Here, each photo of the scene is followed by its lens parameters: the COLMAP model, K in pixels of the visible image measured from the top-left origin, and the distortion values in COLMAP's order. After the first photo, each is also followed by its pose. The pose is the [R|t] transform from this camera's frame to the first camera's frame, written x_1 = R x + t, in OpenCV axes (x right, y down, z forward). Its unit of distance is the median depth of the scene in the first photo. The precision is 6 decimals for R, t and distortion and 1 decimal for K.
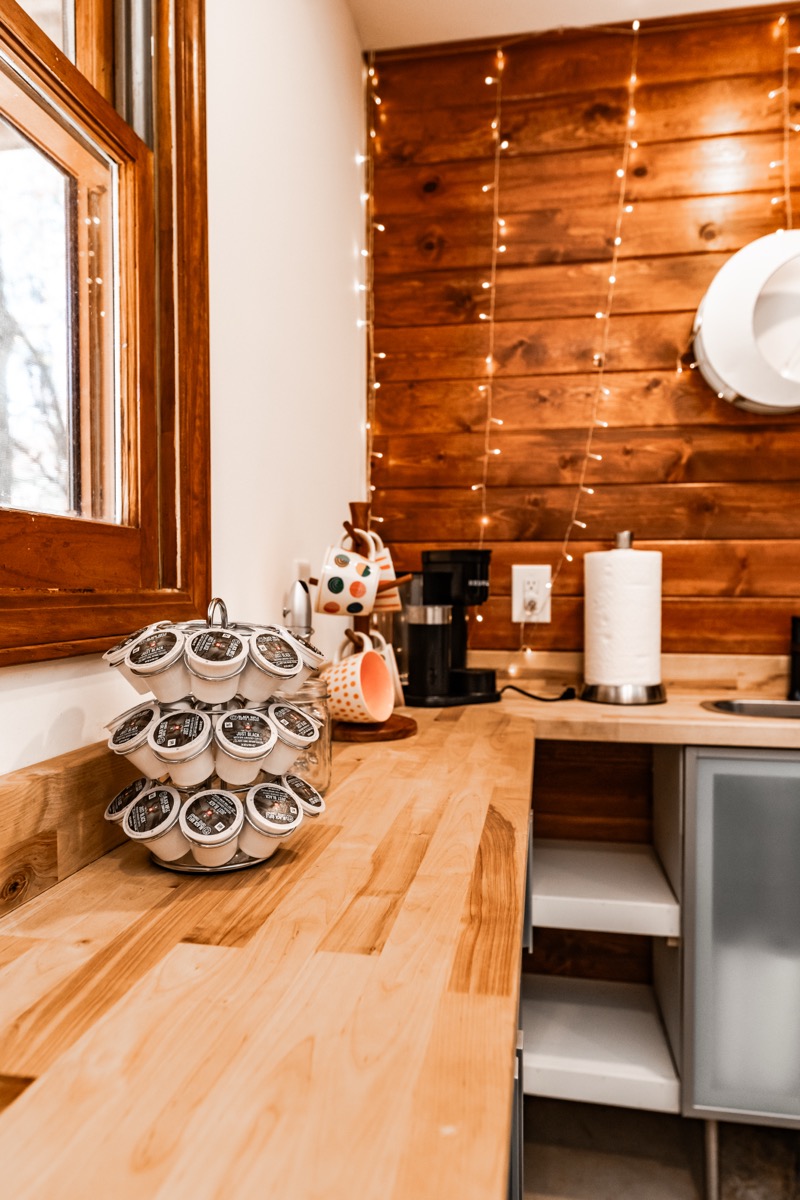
lens RADIAL K [[794.7, 0, 400.0], [0, 794.7, 600.0], [0, 0, 1]] dist [0.009522, -0.001499]
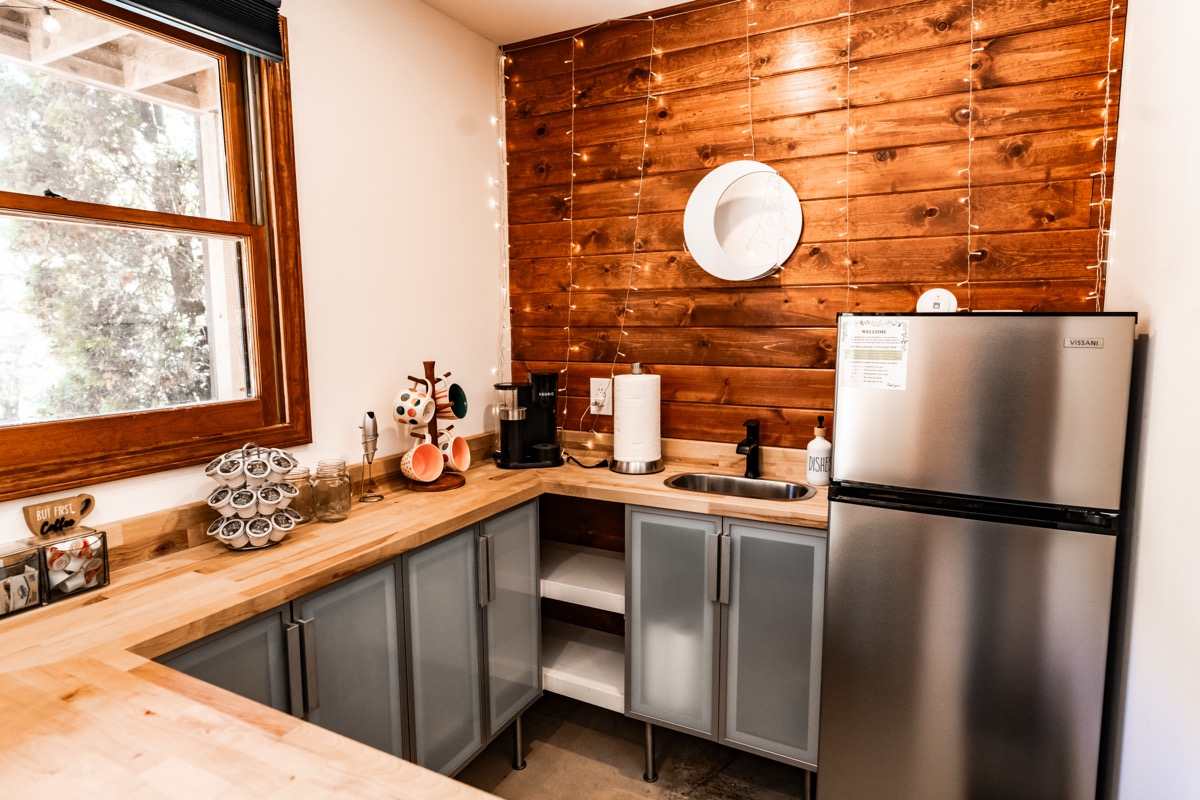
lens RADIAL K [[672.7, 0, 600.0], [0, 672.7, 400.0], [0, 0, 1]] dist [-0.007136, 0.000670]
pose [[0.954407, 0.026859, -0.297296, 0.562954], [0.002816, 0.995089, 0.098944, -0.133291], [0.298494, -0.095270, 0.949645, -0.255944]]
